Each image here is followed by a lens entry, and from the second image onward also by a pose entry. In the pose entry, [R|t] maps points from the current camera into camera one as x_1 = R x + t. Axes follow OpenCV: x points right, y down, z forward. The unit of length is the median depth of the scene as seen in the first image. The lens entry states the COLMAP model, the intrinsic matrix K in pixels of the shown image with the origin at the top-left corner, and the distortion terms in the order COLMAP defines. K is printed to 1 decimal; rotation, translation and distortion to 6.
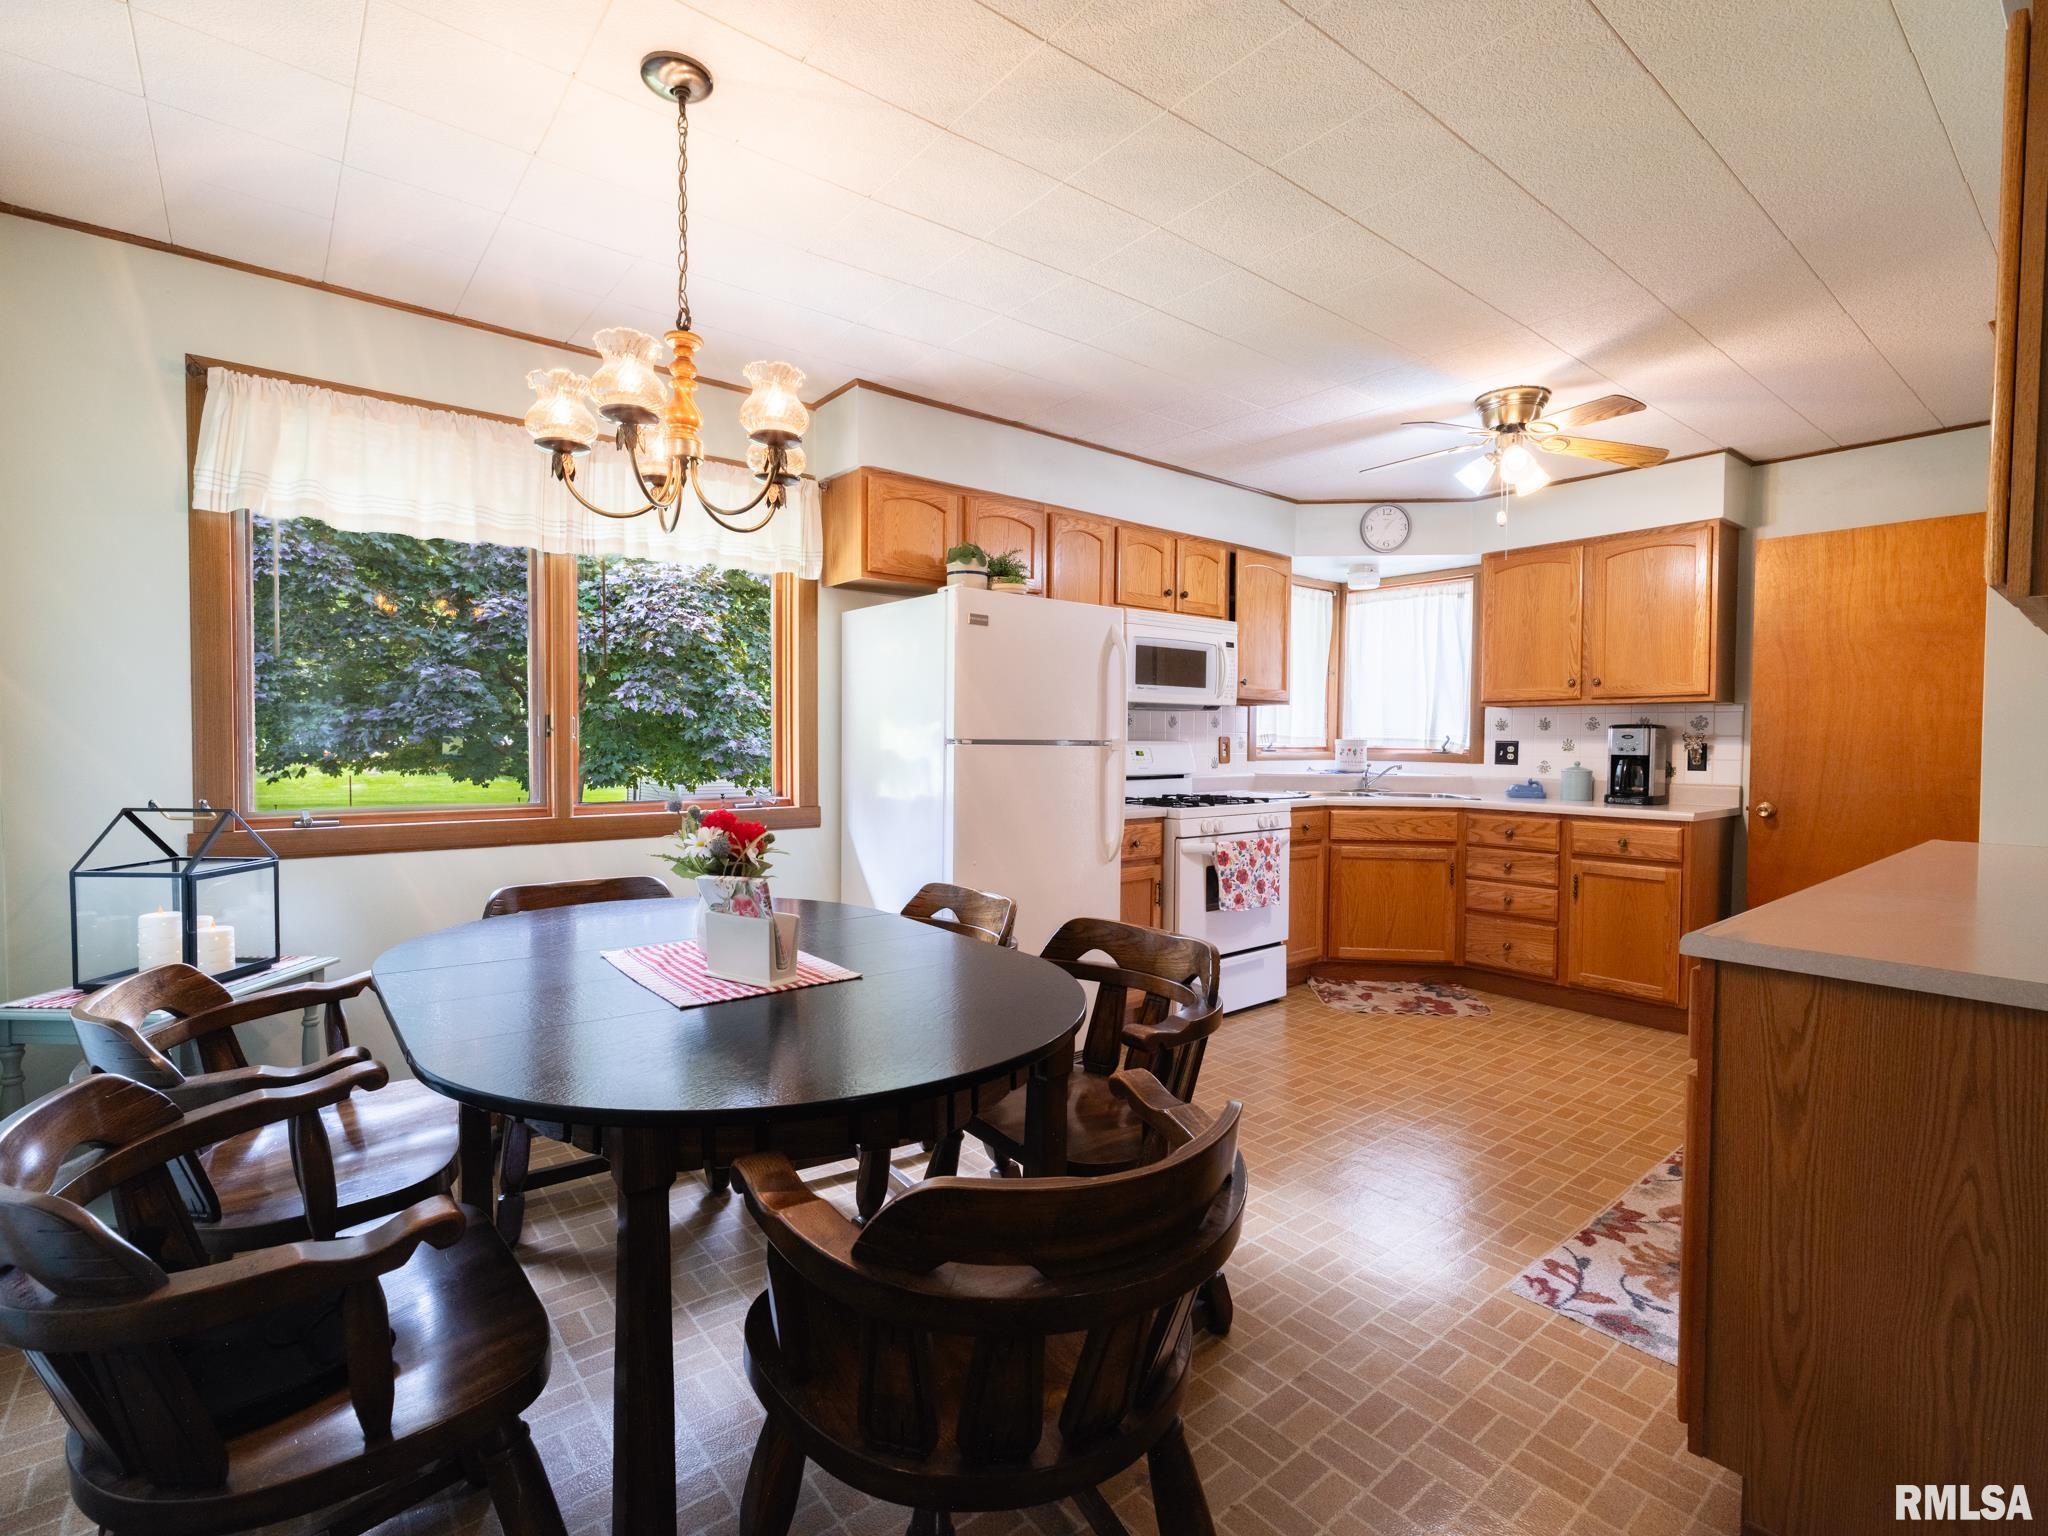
lens RADIAL K [[944.7, 0, 1021.3], [0, 944.7, 765.3], [0, 0, 1]] dist [-0.001100, 0.000407]
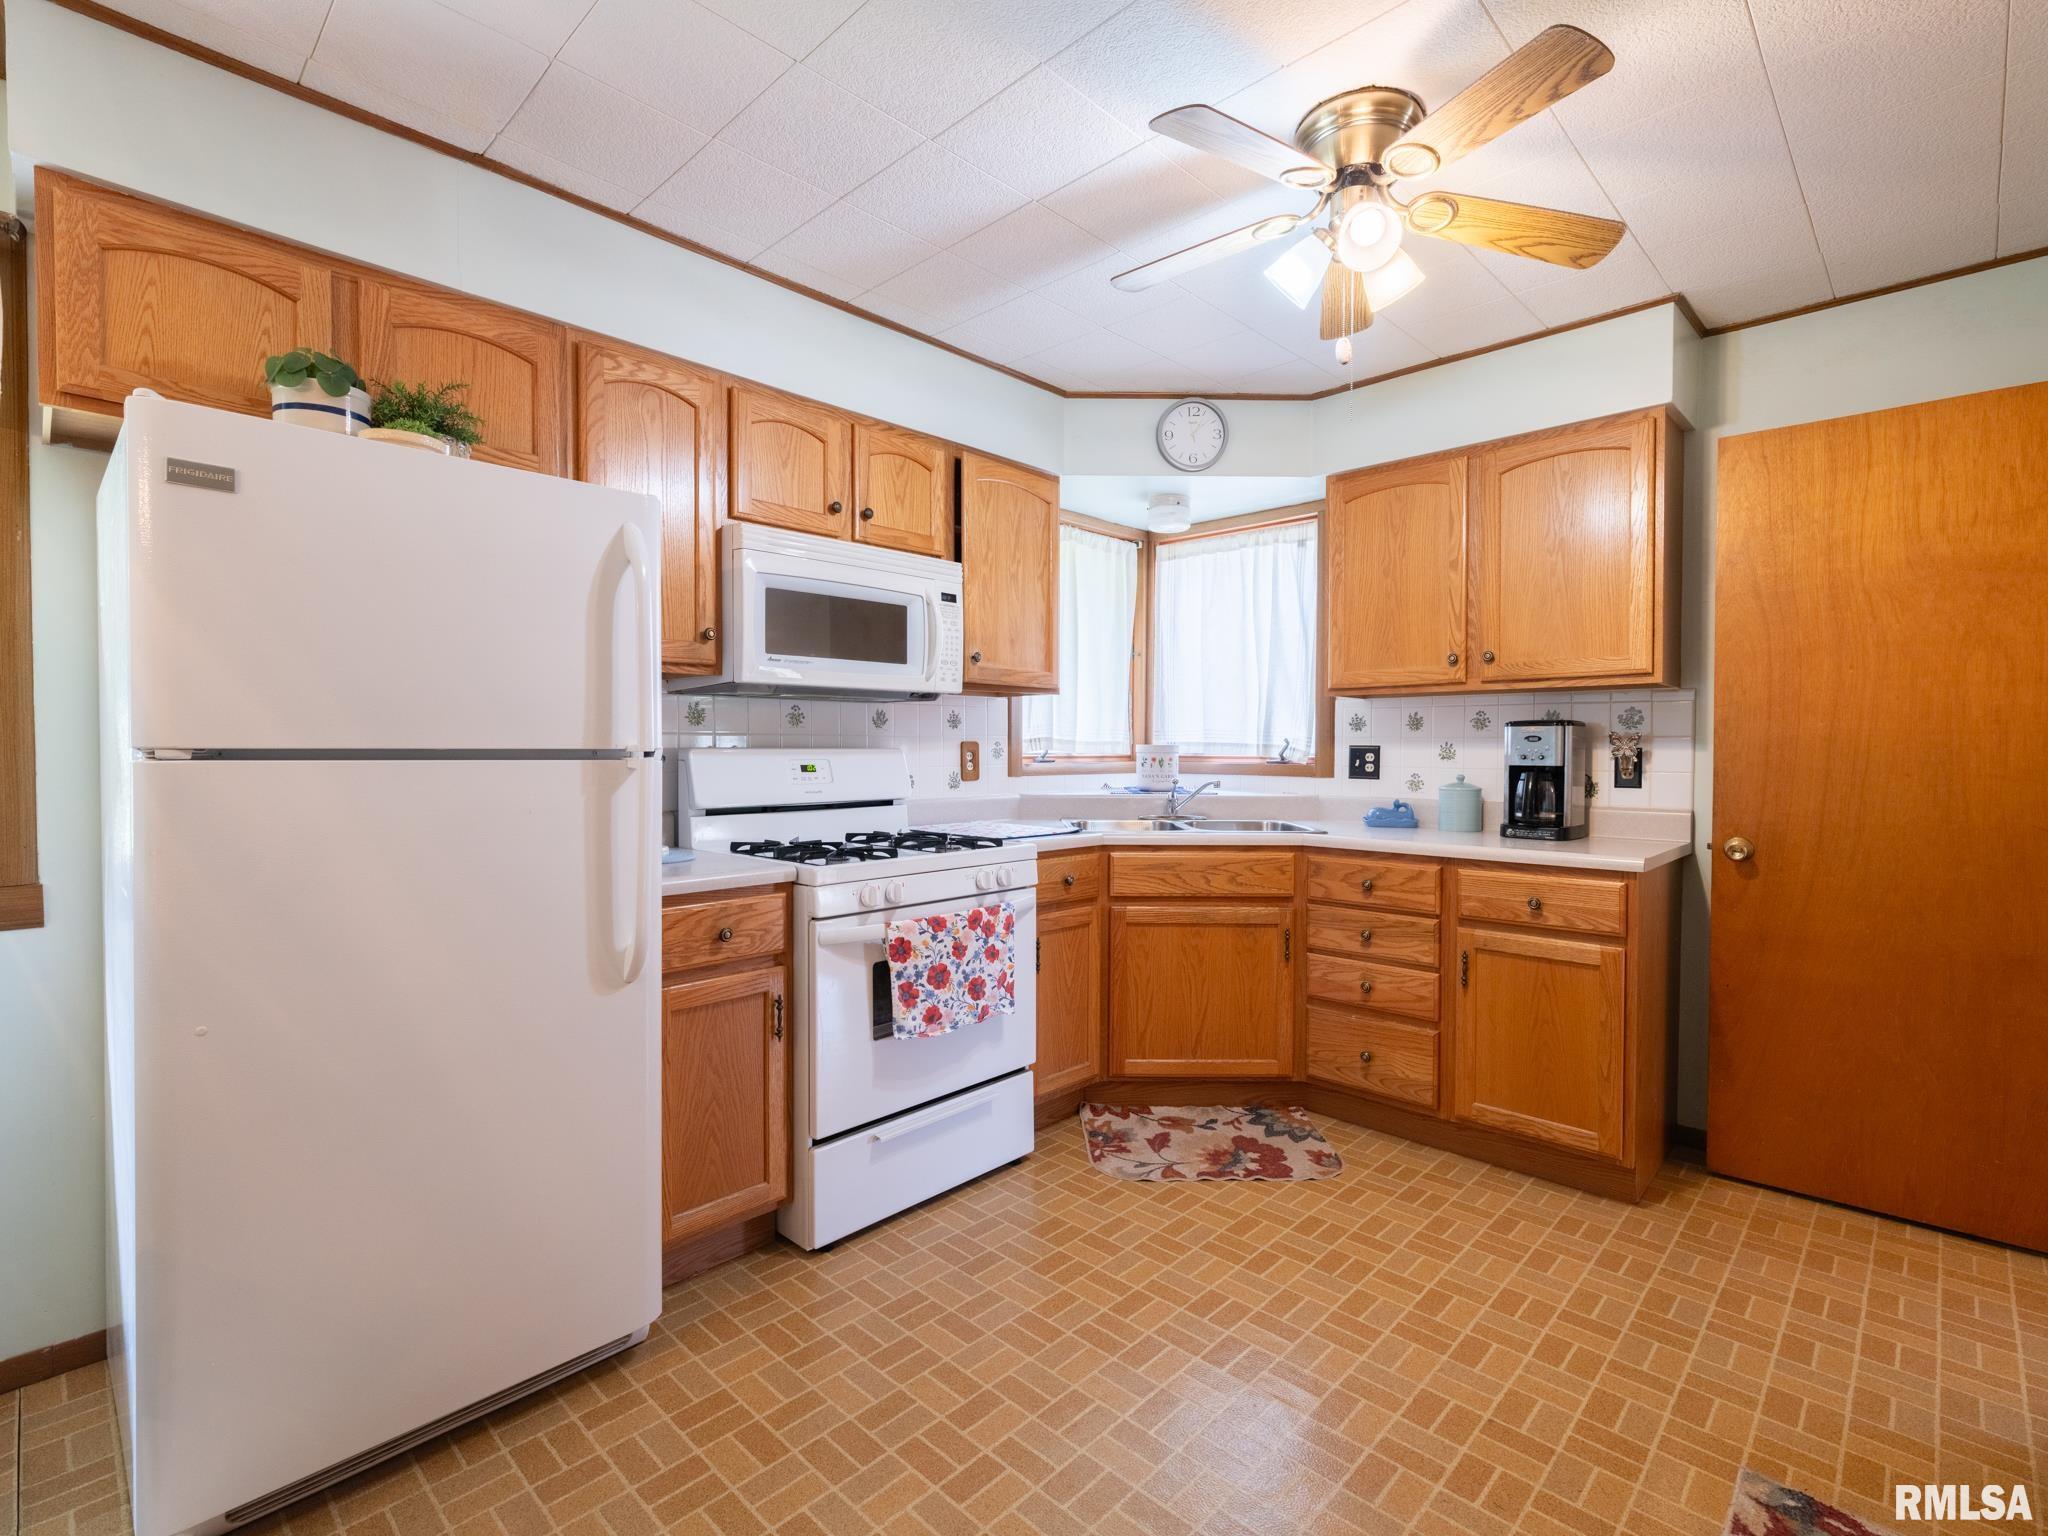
lens RADIAL K [[958.0, 0, 1014.0], [0, 958.0, 764.4], [0, 0, 1]] dist [-0.001199, 0.000146]
pose [[0.993329, -0.007400, 0.115080, 0.198812], [0.008349, 0.999935, -0.007764, -0.009757], [-0.115015, 0.008673, 0.993326, 0.369952]]
